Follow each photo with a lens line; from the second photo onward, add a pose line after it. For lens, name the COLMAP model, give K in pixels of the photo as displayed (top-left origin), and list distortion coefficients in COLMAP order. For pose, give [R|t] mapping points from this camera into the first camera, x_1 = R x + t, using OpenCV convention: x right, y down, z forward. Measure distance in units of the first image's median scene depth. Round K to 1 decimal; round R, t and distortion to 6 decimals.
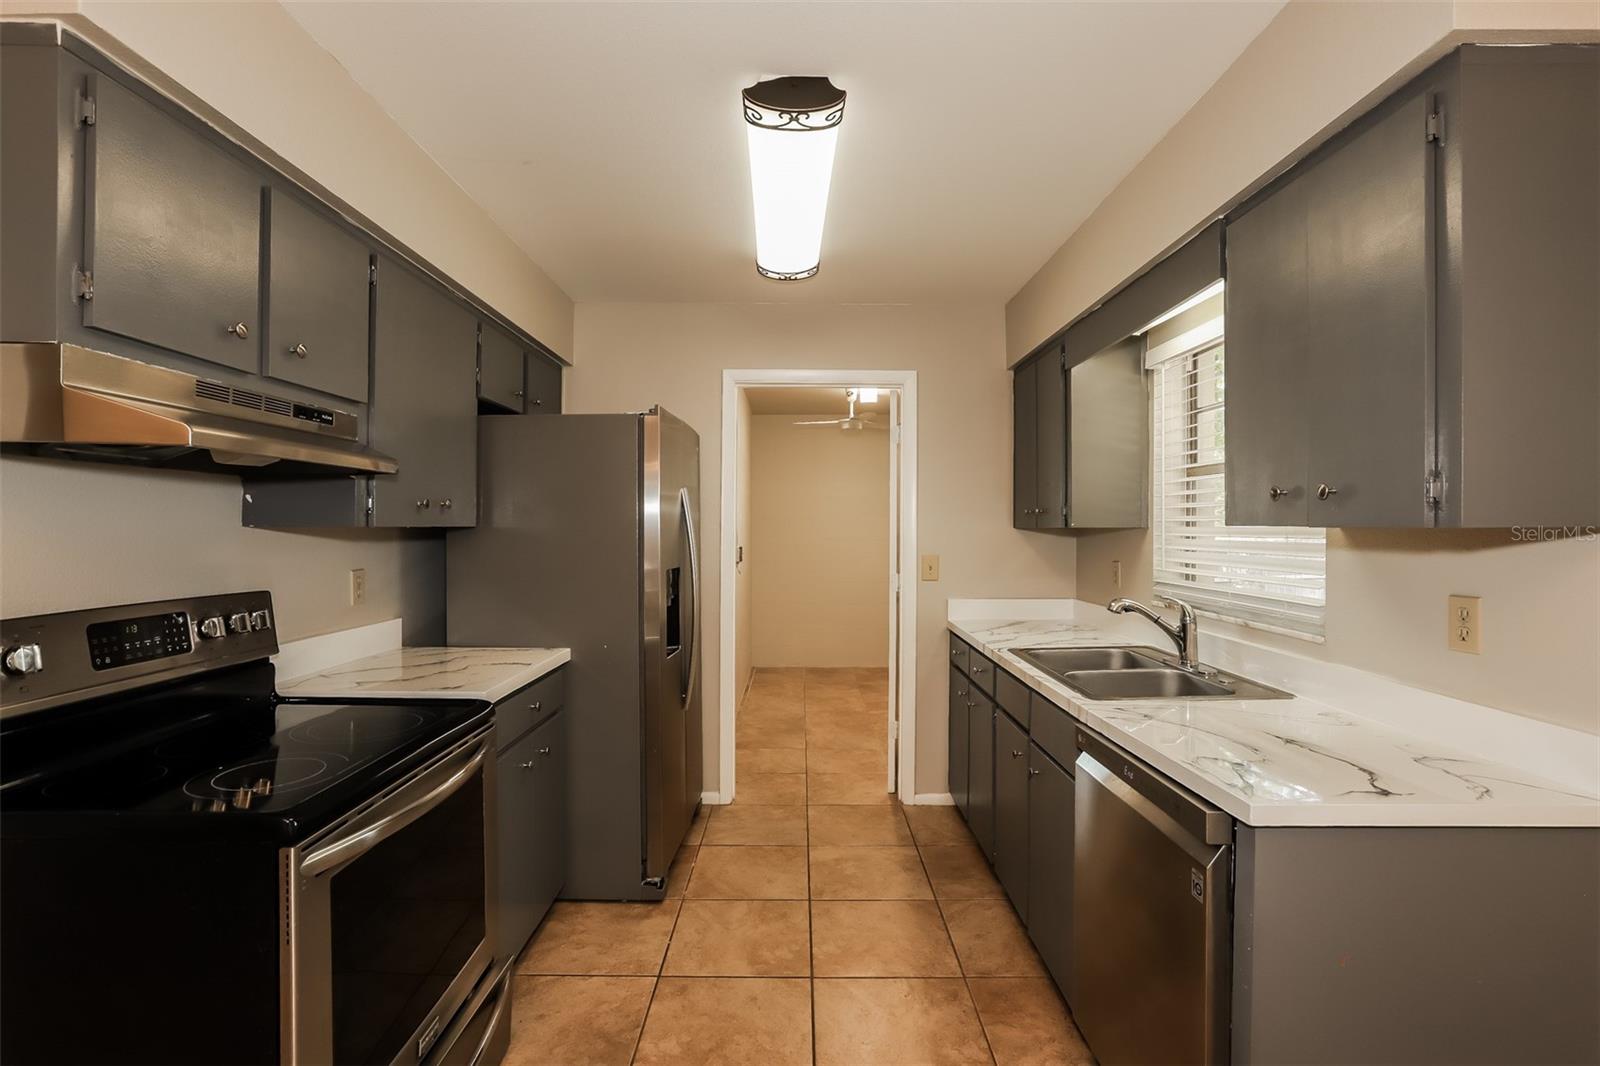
lens RADIAL K [[747.2, 0, 791.3], [0, 747.2, 536.2], [0, 0, 1]] dist [-0.002524, -0.000333]
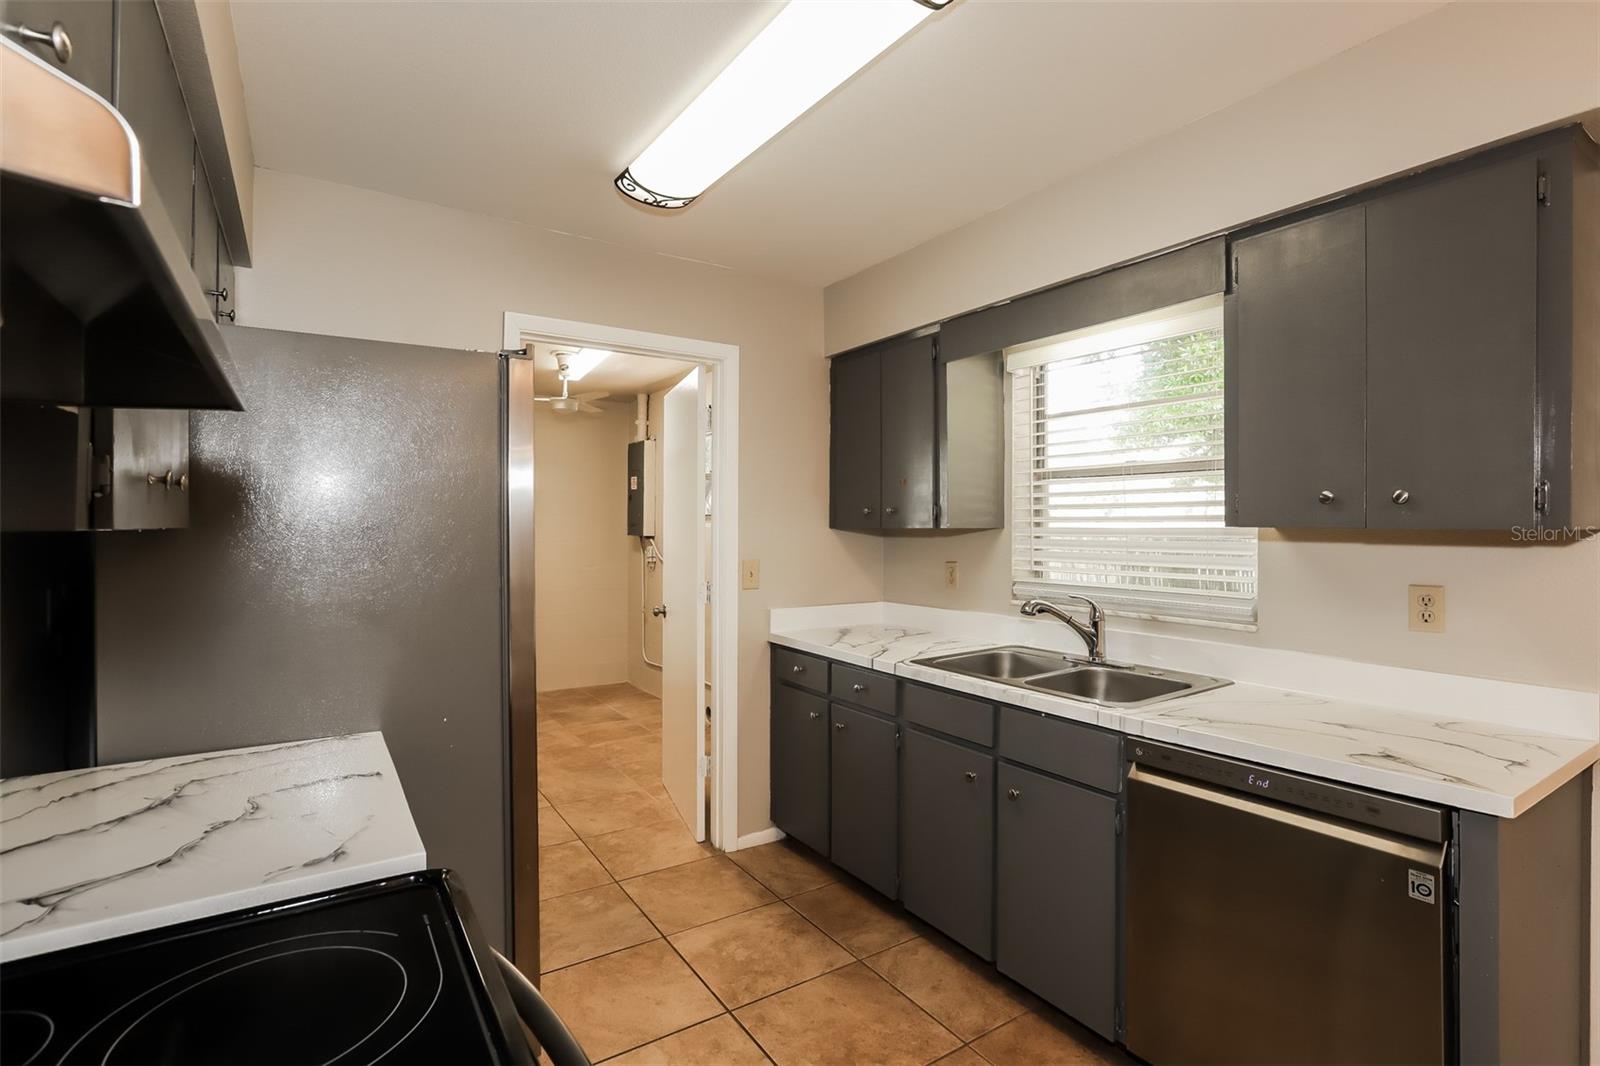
lens RADIAL K [[758.0, 0, 805.0], [0, 758.0, 524.1], [0, 0, 1]] dist [-0.033613, 0.000843]
pose [[0.832474, 0.003822, 0.554052, -0.324503], [0.004950, 0.999885, -0.014334, -0.003922], [-0.554043, 0.014675, 0.832359, 0.295048]]
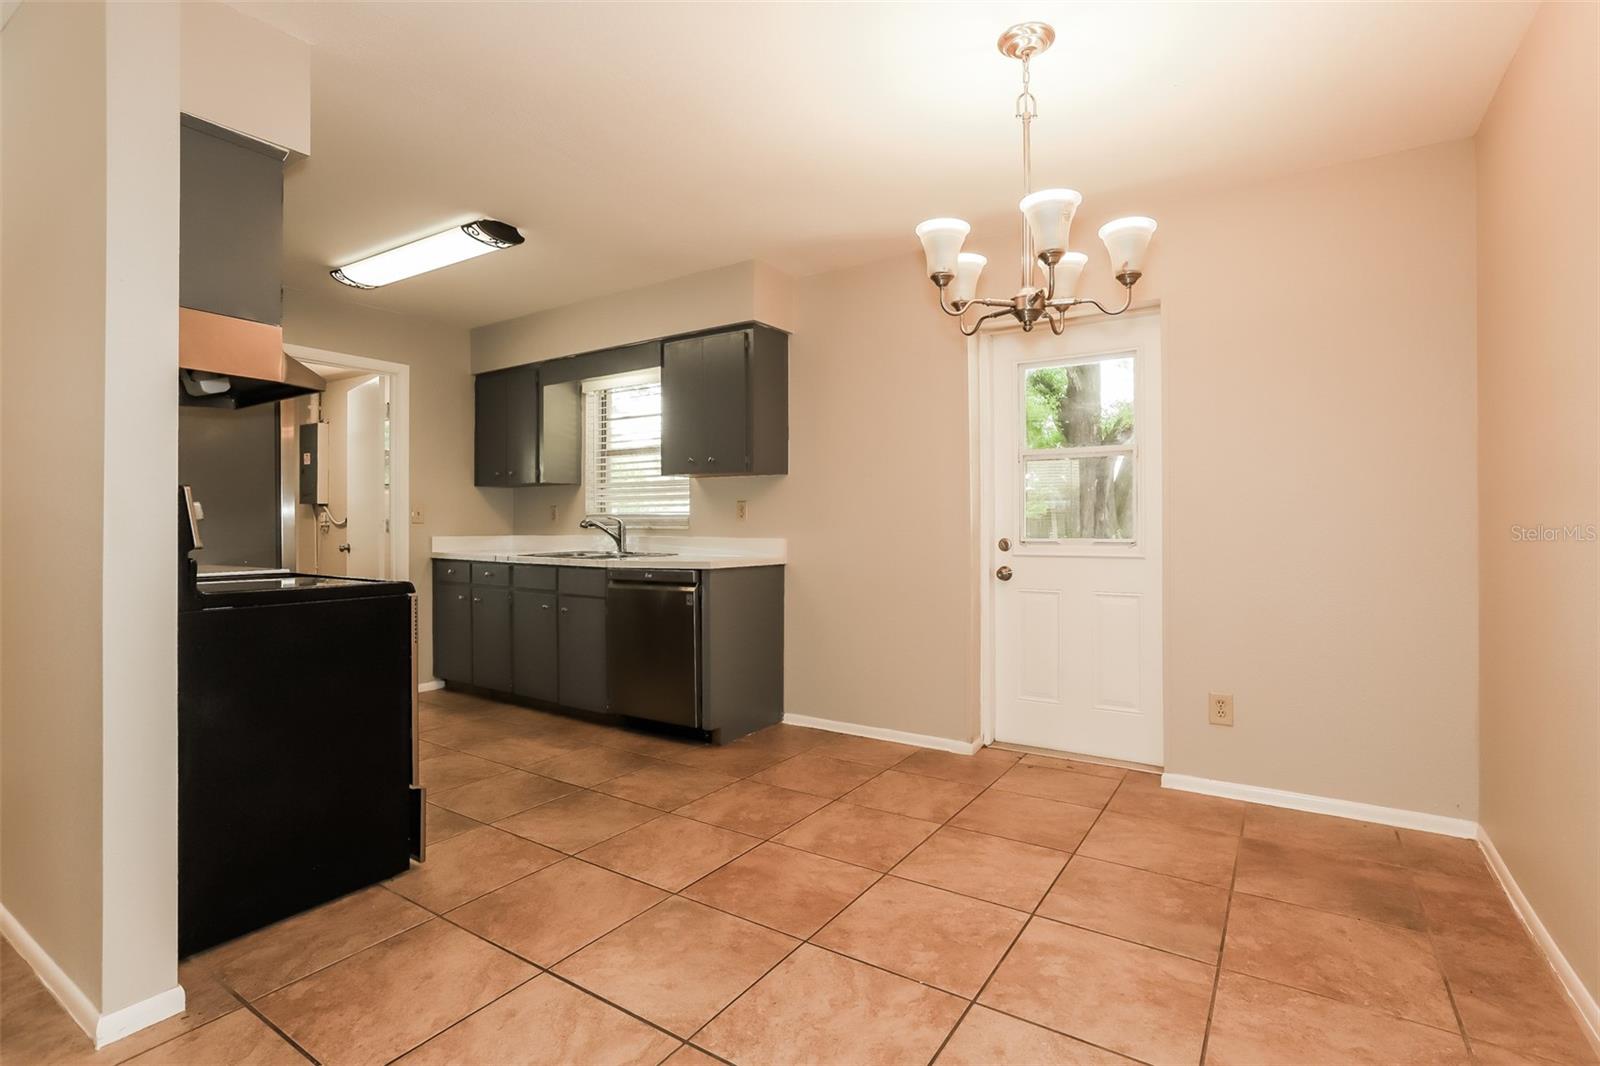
lens RADIAL K [[758.0, 0, 805.0], [0, 758.0, 524.1], [0, 0, 1]] dist [-0.033613, 0.000843]
pose [[0.546343, -0.004494, 0.837549, -0.723775], [0.013111, 0.999909, -0.003188, 0.094925], [-0.837459, 0.012723, 0.546352, -0.404385]]
